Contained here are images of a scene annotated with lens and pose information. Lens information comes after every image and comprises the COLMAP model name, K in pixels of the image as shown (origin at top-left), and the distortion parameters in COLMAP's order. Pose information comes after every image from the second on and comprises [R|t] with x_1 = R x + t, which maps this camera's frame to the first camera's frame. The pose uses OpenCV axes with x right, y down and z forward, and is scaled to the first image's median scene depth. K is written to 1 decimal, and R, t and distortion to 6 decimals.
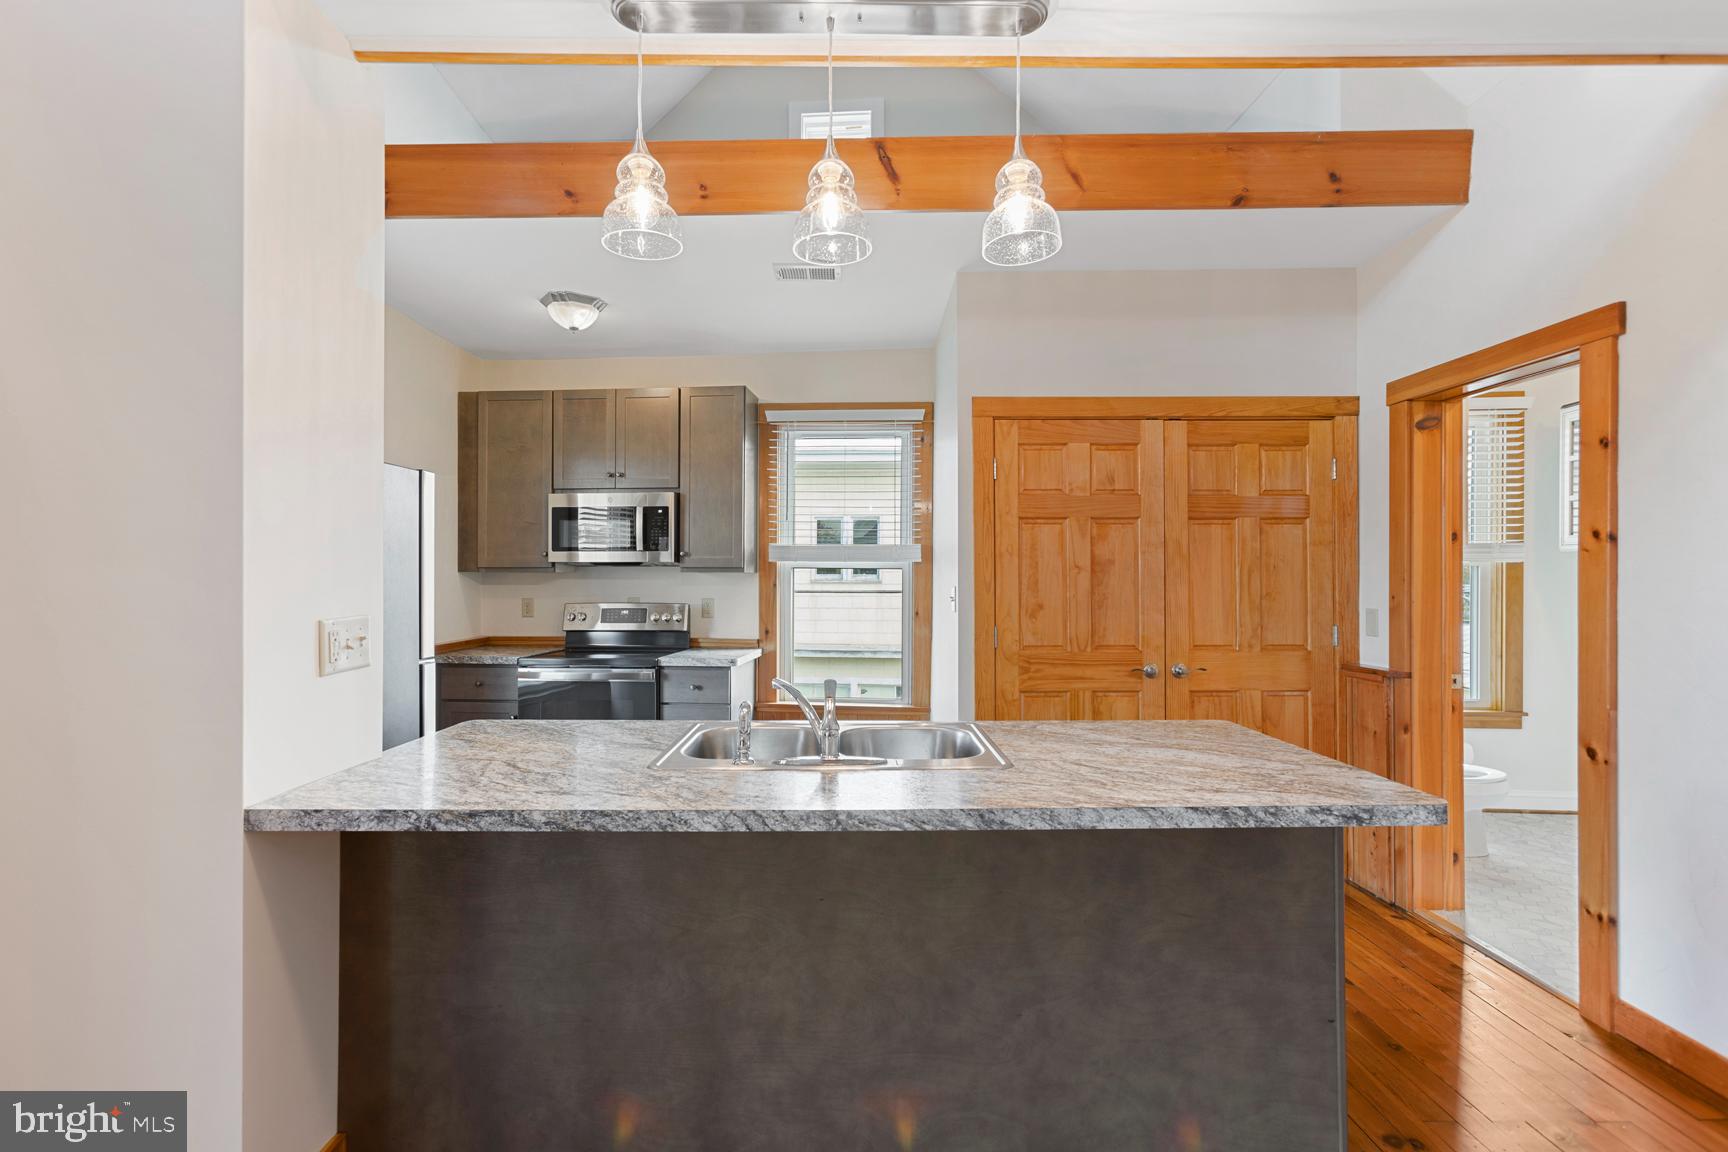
lens RADIAL K [[766.9, 0, 856.6], [0, 766.9, 589.4], [0, 0, 1]] dist [-0.016574, 0.008541]
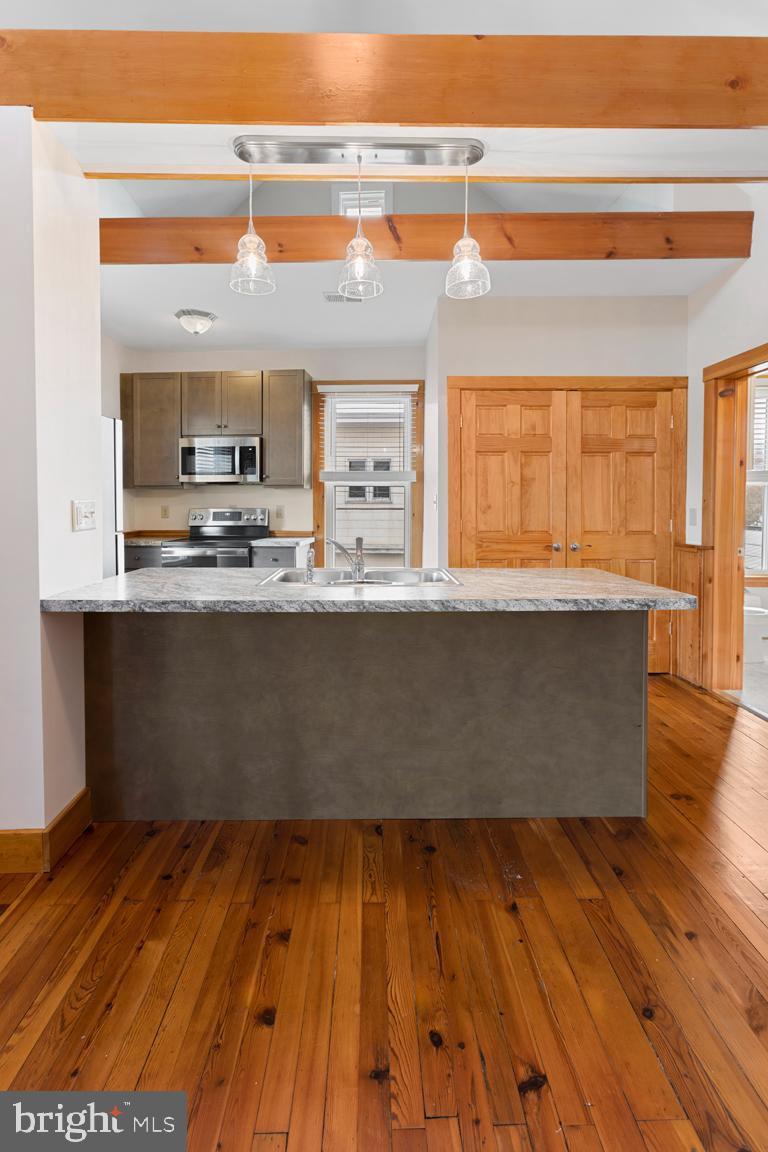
lens RADIAL K [[511.3, 0, 378.7], [0, 511.3, 520.5], [0, 0, 1]] dist [-0.016574, 0.008541]
pose [[0.999978, 0.000005, 0.006616, 0.001038], [-0.000177, 0.999660, 0.026071, 0.025524], [-0.006614, -0.026072, 0.999638, -0.084880]]
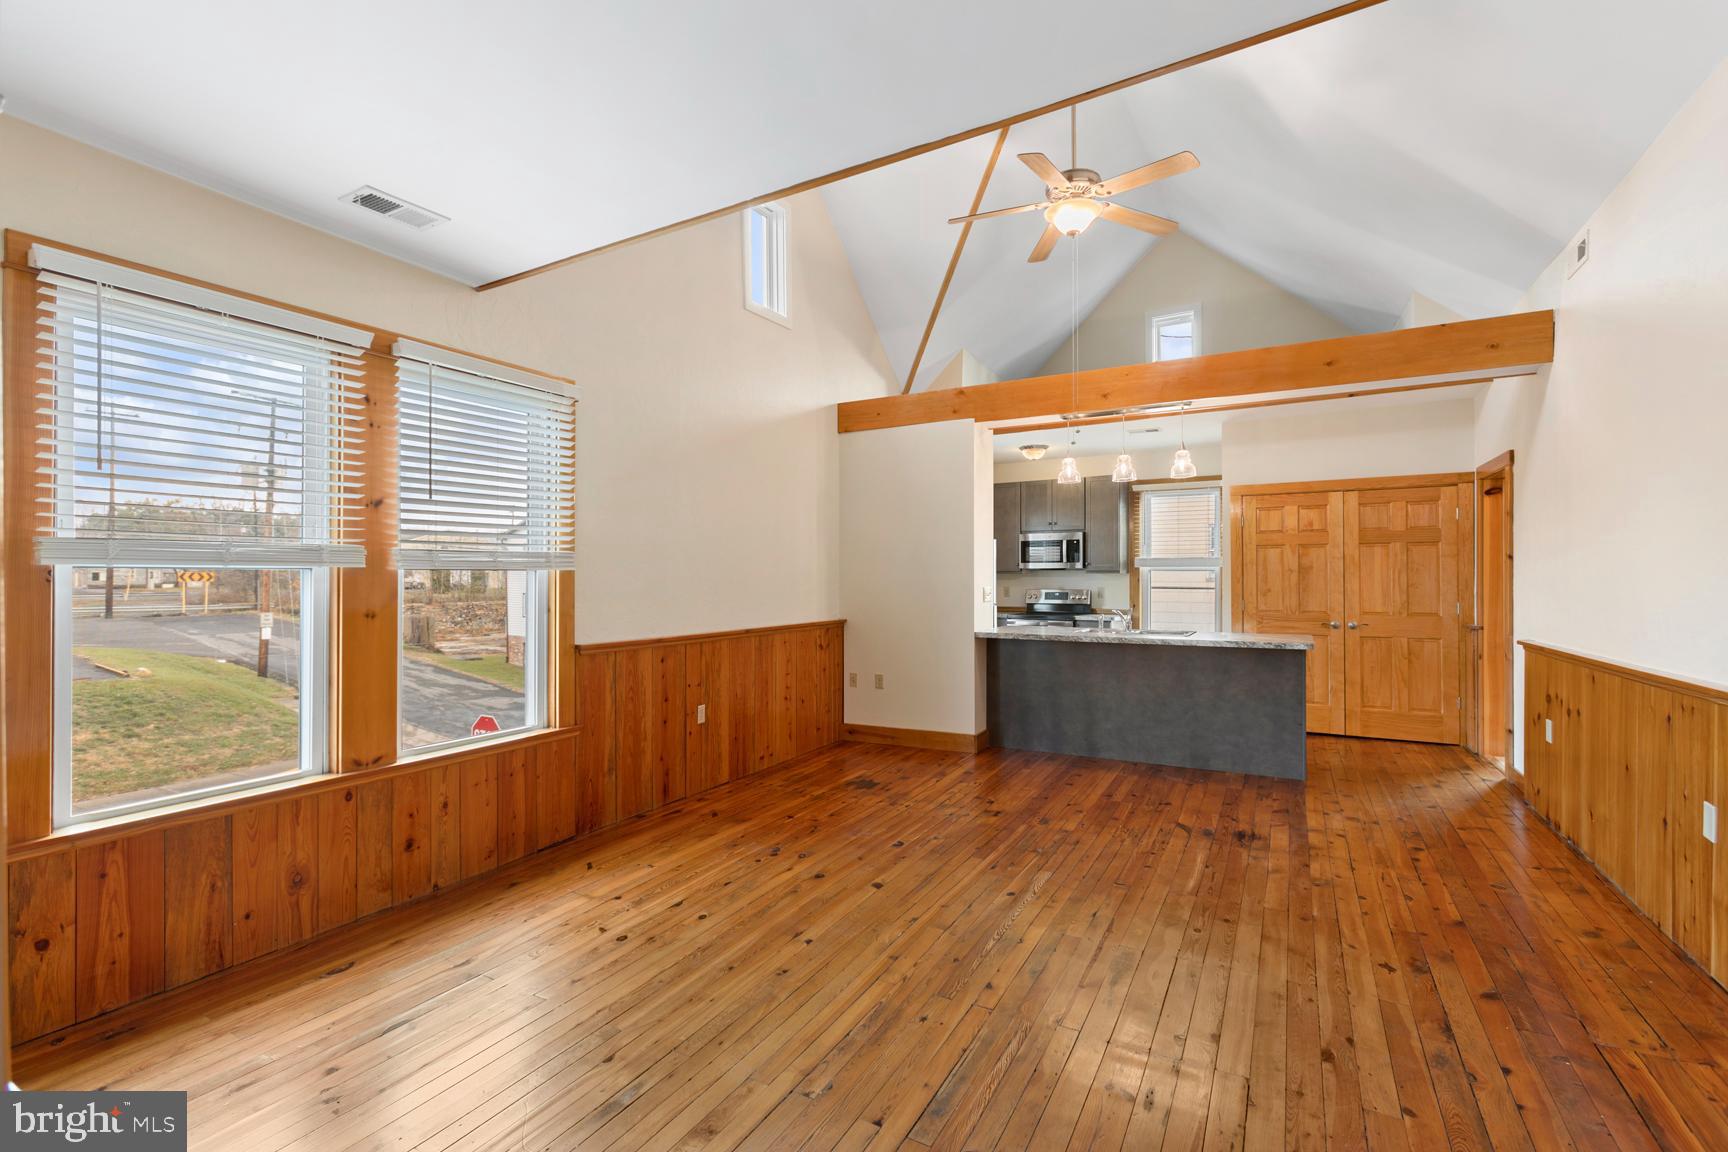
lens RADIAL K [[766.9, 0, 851.4], [0, 766.9, 576.3], [0, 0, 1]] dist [-0.016574, 0.008541]
pose [[0.856603, -0.004607, -0.515956, 0.389344], [0.000467, 0.999967, -0.008153, 0.001027], [0.515976, 0.006743, 0.856576, -1.434481]]
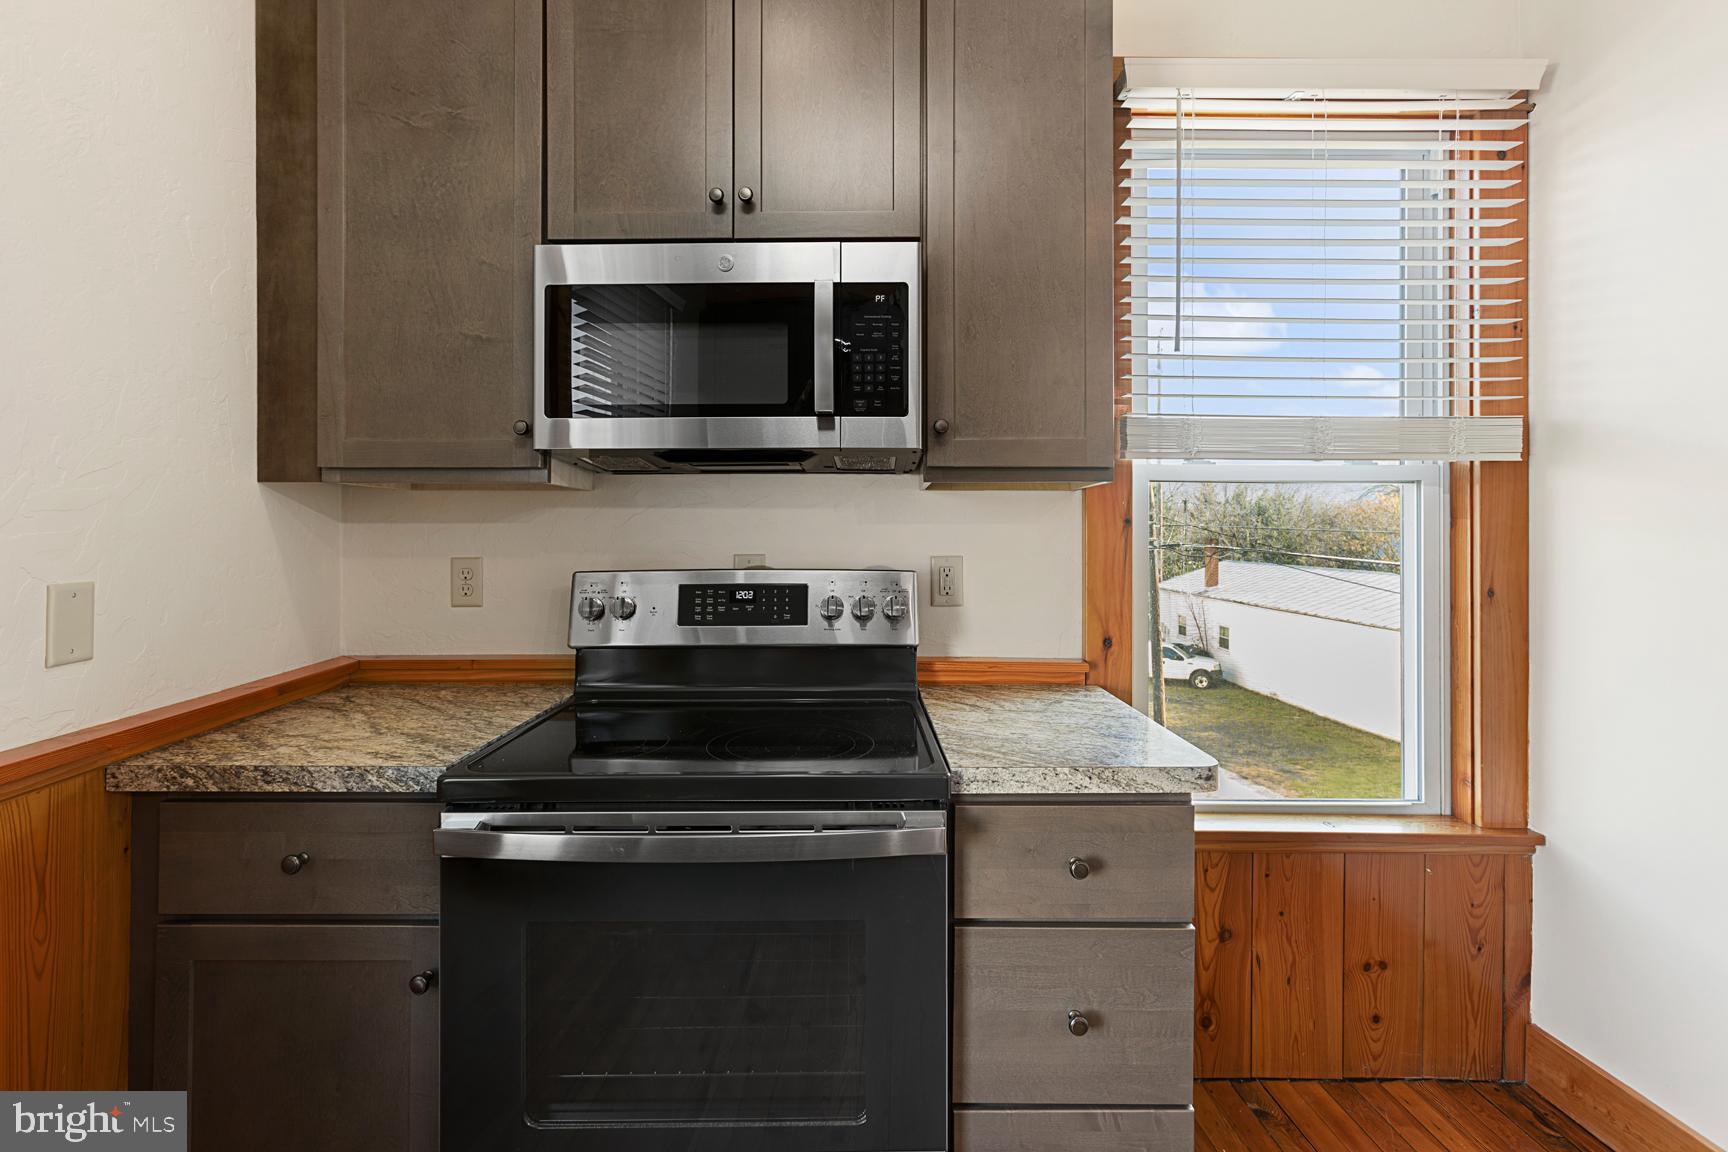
lens RADIAL K [[766.9, 0, 855.0], [0, 766.9, 539.6], [0, 0, 1]] dist [-0.016574, 0.008541]
pose [[0.996720, -0.001500, 0.080917, -0.444163], [0.001828, 0.999990, -0.003980, 0.008516], [-0.080910, 0.004115, 0.996713, 1.003439]]
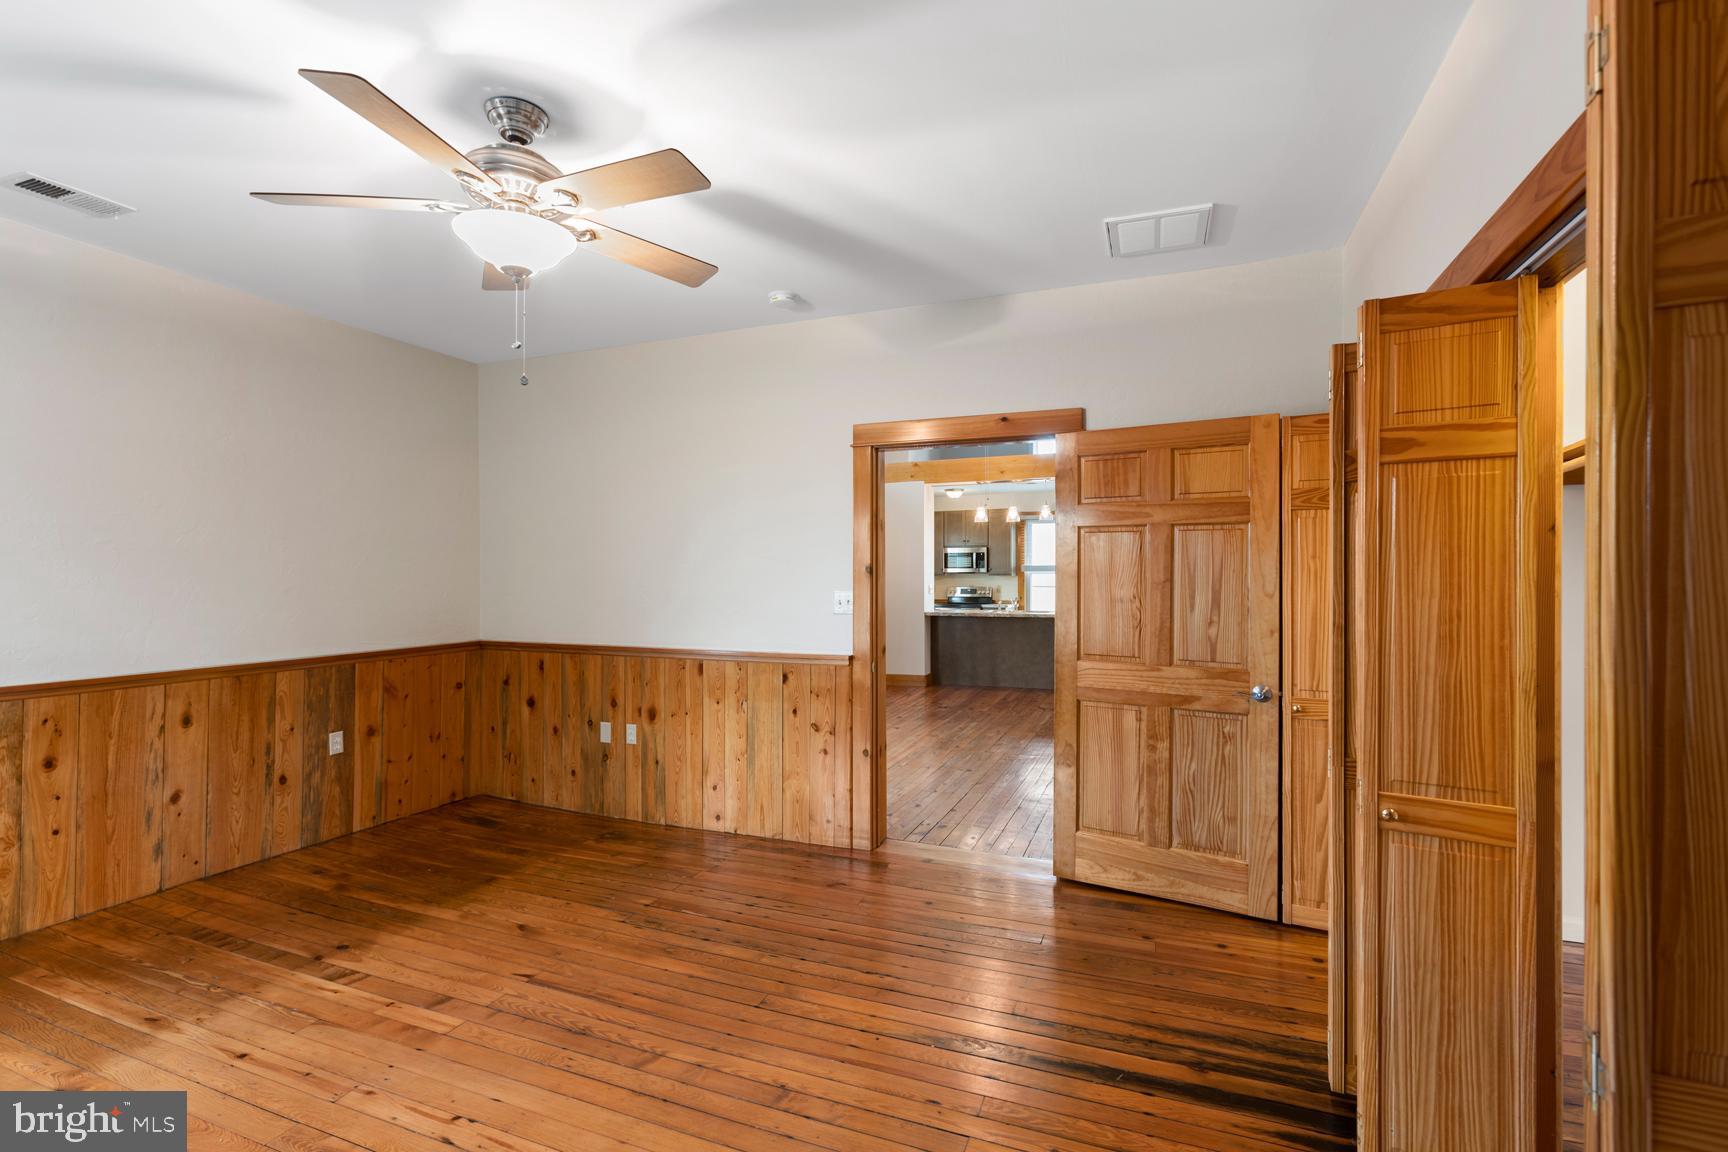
lens RADIAL K [[766.9, 0, 852.4], [0, 766.9, 577.8], [0, 0, 1]] dist [-0.016574, 0.008541]
pose [[0.916469, -0.006235, -0.400058, 0.665951], [0.003948, 0.999971, -0.006540, 0.003749], [0.400087, 0.004414, 0.916466, -2.707171]]
